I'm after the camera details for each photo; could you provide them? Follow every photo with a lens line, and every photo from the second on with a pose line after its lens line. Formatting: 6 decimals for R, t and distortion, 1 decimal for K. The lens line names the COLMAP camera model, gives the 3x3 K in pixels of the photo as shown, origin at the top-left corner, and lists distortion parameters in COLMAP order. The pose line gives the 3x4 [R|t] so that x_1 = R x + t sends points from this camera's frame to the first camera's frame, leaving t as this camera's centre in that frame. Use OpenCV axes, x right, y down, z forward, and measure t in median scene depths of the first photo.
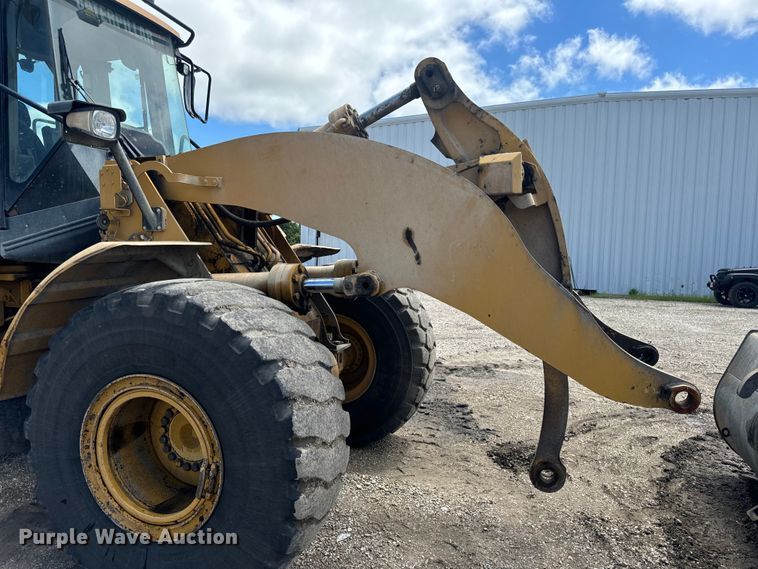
lens RADIAL K [[535.9, 0, 379.0], [0, 535.9, 284.5], [0, 0, 1]] dist [0.068704, -0.111973]
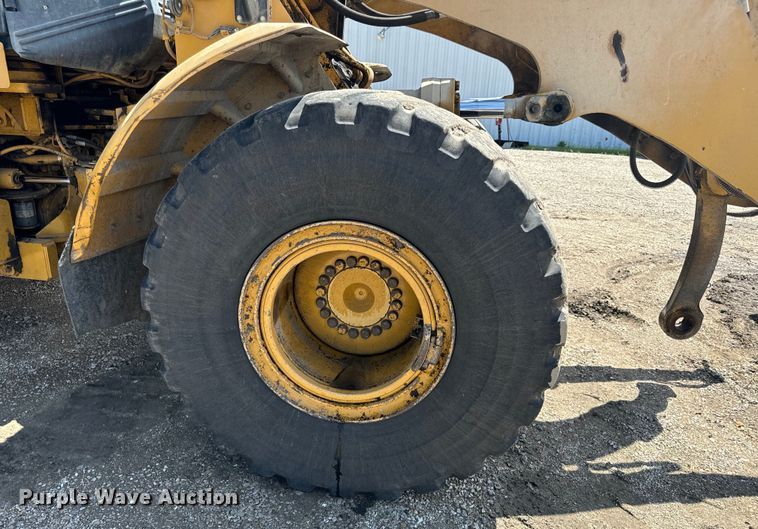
lens RADIAL K [[534.7, 0, 379.1], [0, 534.7, 279.2], [0, 0, 1]] dist [0.050954, -0.053944]
pose [[0.982799, -0.031287, 0.182007, -0.489934], [-0.016446, 0.966802, 0.254996, 0.052767], [-0.183943, -0.253603, 0.949658, 0.258484]]
